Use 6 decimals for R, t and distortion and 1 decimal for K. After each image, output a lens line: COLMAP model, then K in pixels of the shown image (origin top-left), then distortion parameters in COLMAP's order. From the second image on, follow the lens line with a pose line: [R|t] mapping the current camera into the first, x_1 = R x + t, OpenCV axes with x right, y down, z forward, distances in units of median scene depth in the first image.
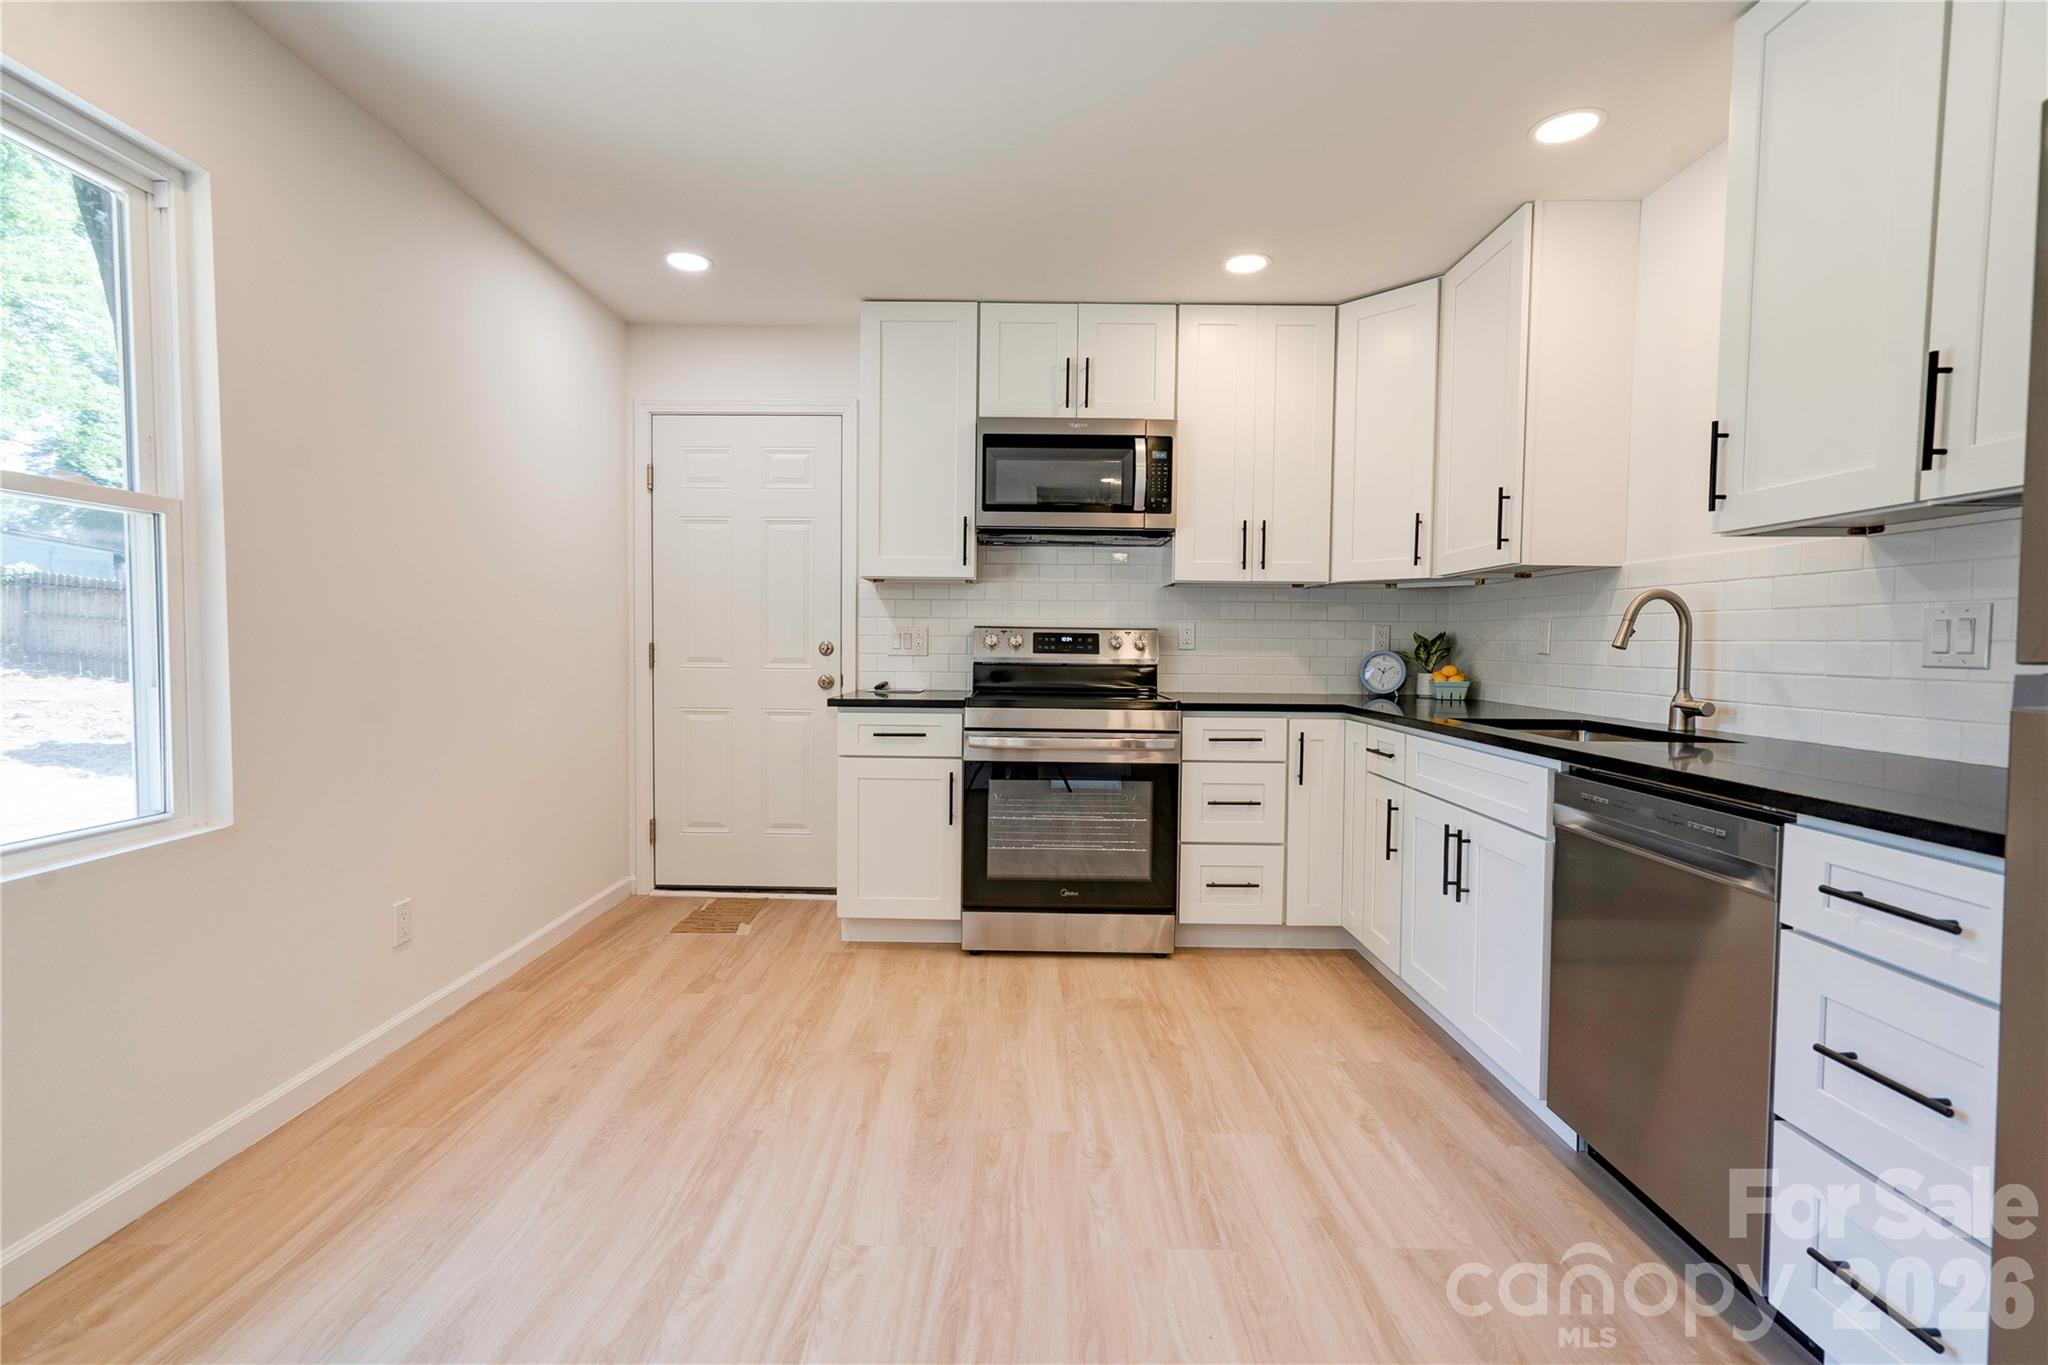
lens RADIAL K [[941.6, 0, 1010.6], [0, 941.6, 676.3], [0, 0, 1]] dist [0.000119, 0.011845]
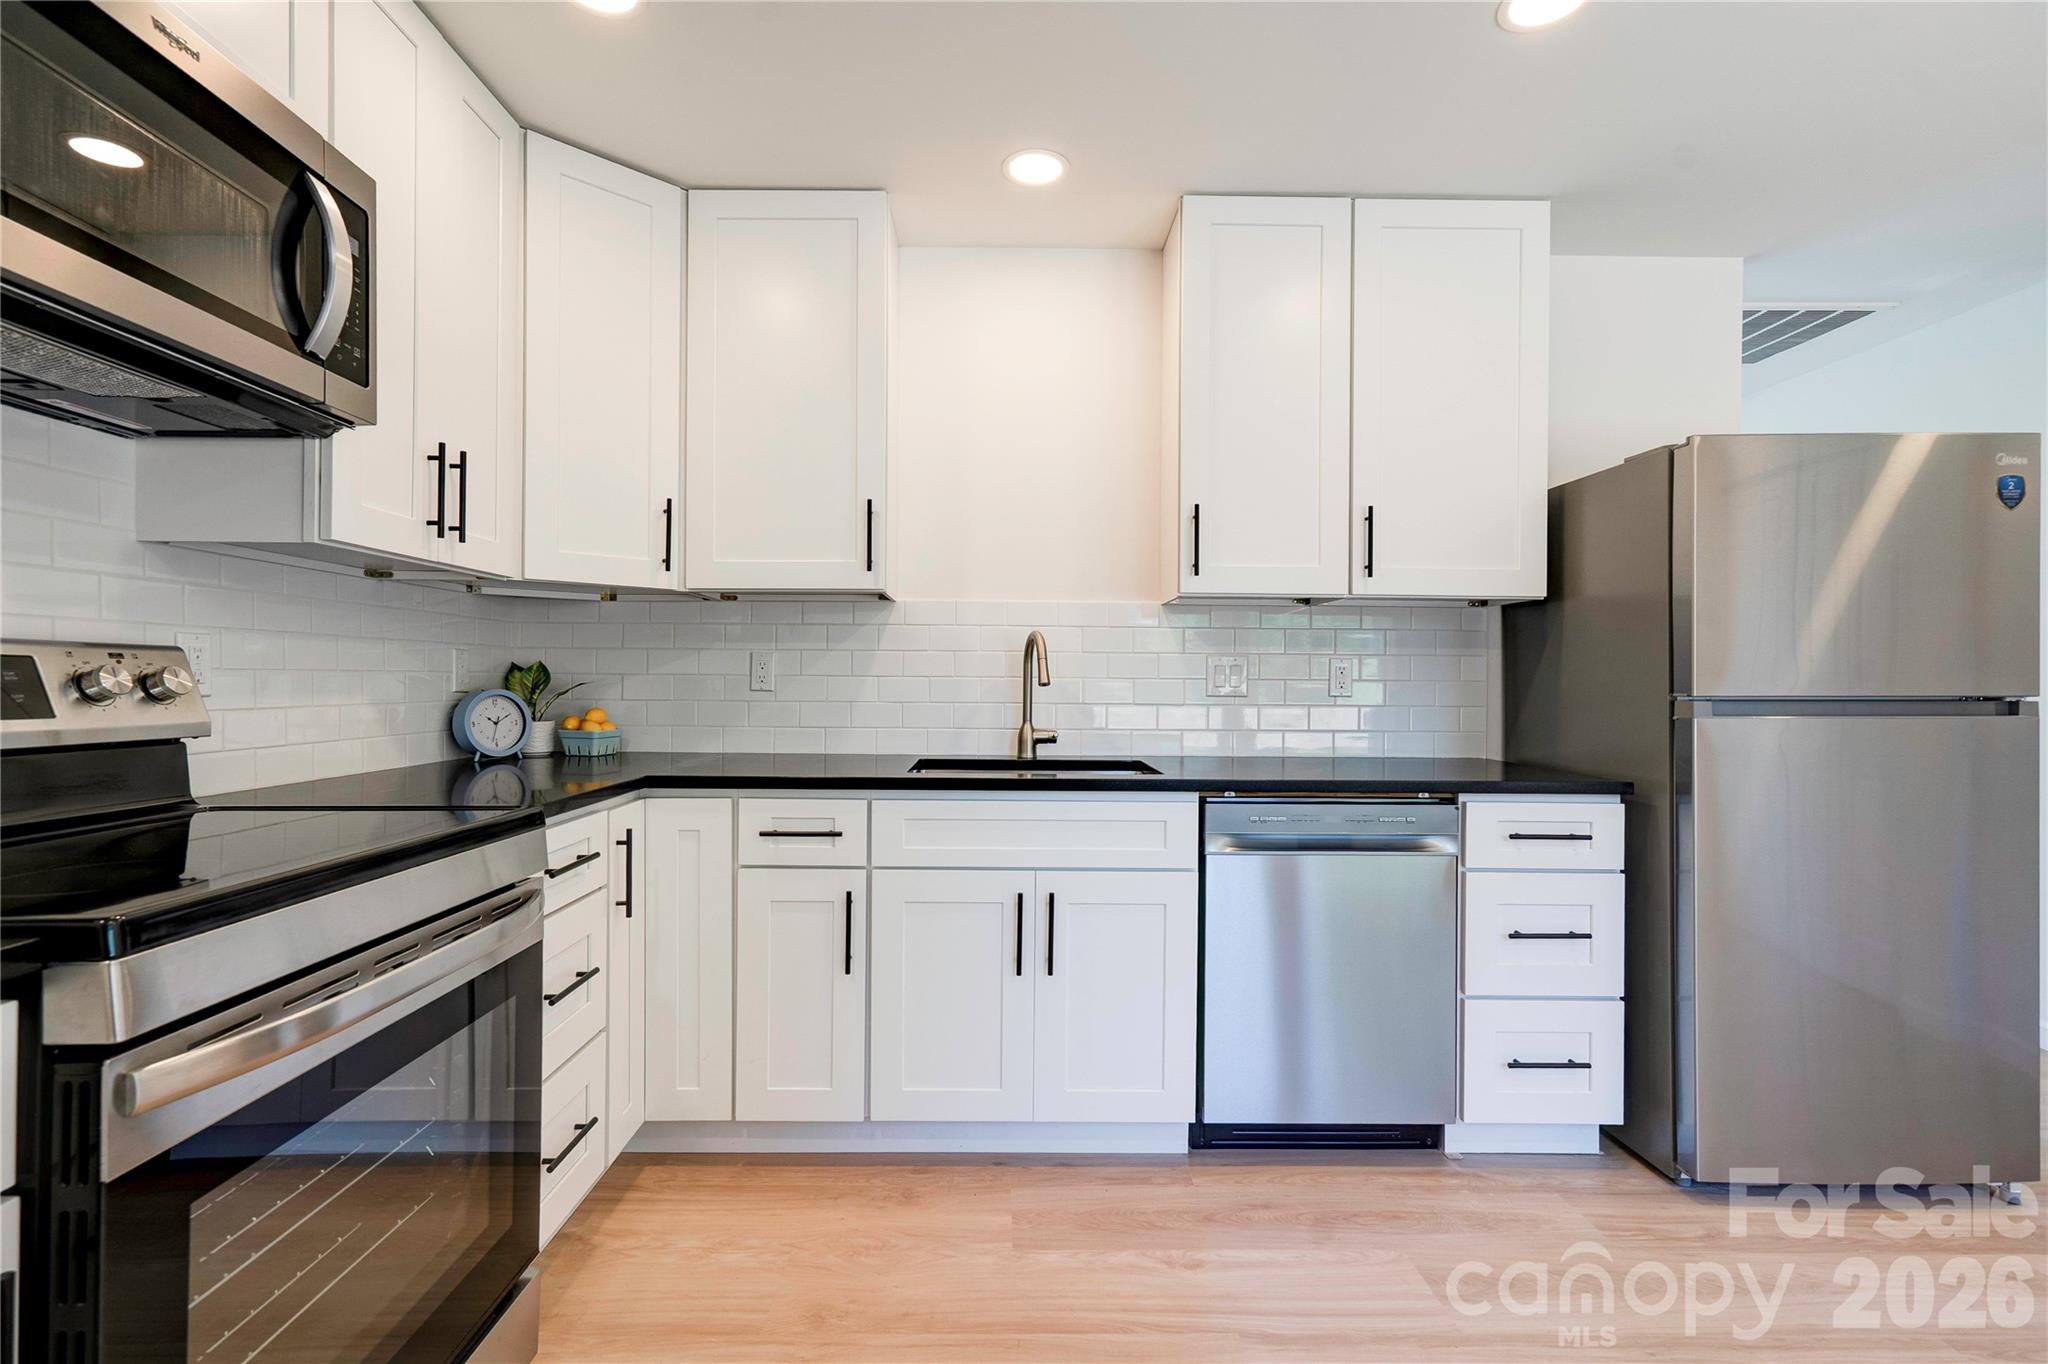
lens RADIAL K [[935.8, 0, 1014.3], [0, 935.8, 679.6], [0, 0, 1]] dist [-0.000040, 0.000303]
pose [[-0.022427, -0.009411, 0.999704, -0.272929], [0.030617, 0.999480, 0.010095, -0.032402], [-0.999280, 0.030834, -0.022127, 0.716039]]
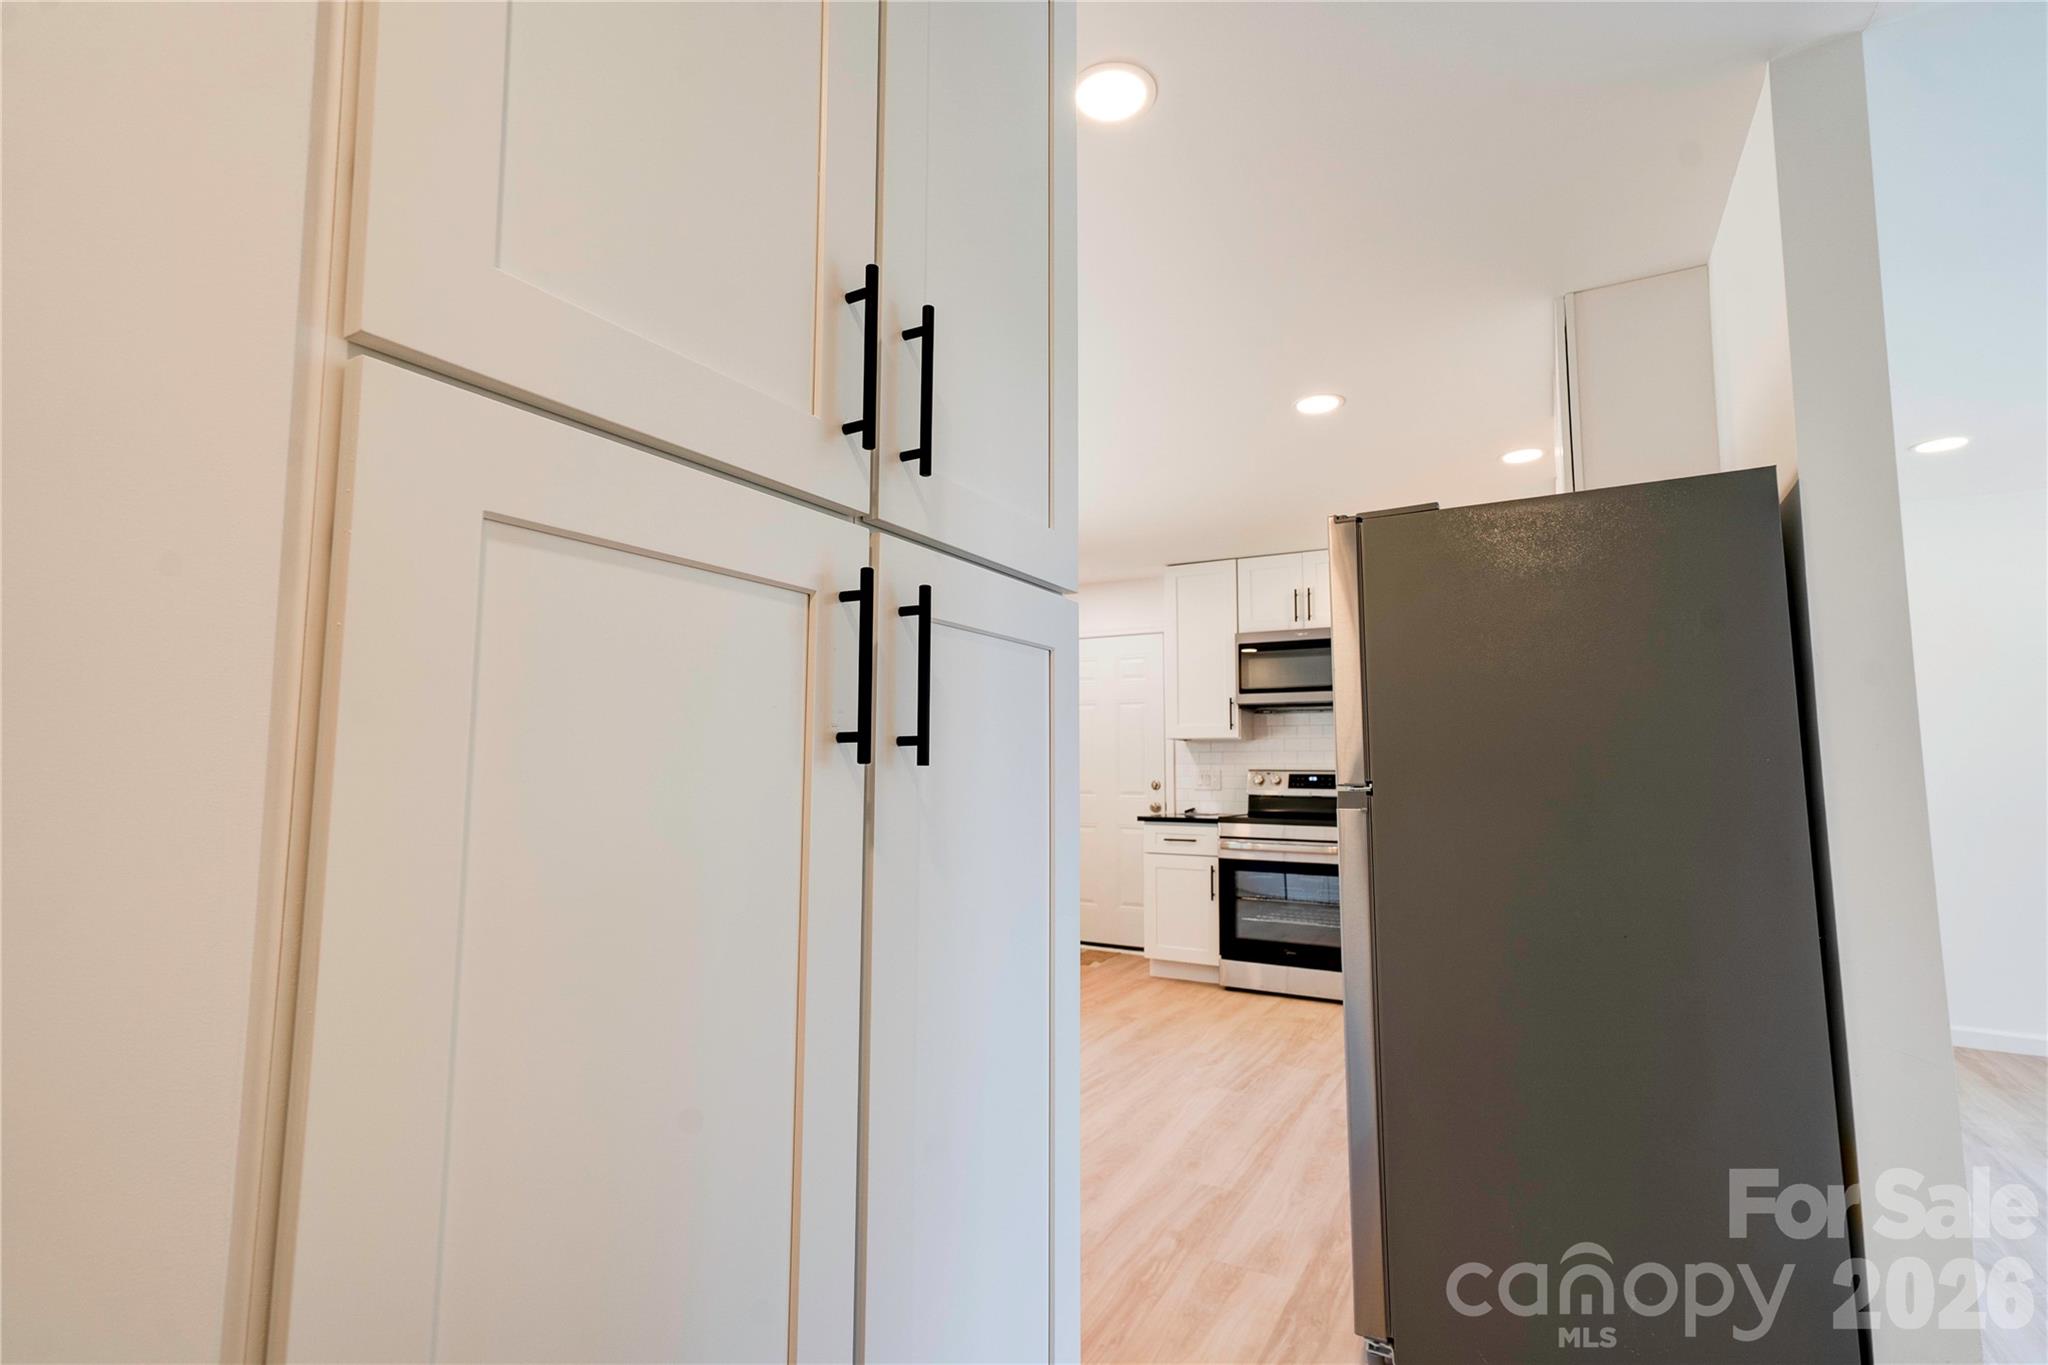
lens RADIAL K [[963.3, 0, 1024.0], [0, 963.3, 682.5], [0, 0, 1]] dist [0.002071, 0.020203]
pose [[0.877475, -0.051056, -0.476897, 0.409979], [-0.015778, 0.990707, -0.135094, 0.021935], [0.479363, 0.126066, 0.868515, -0.521757]]
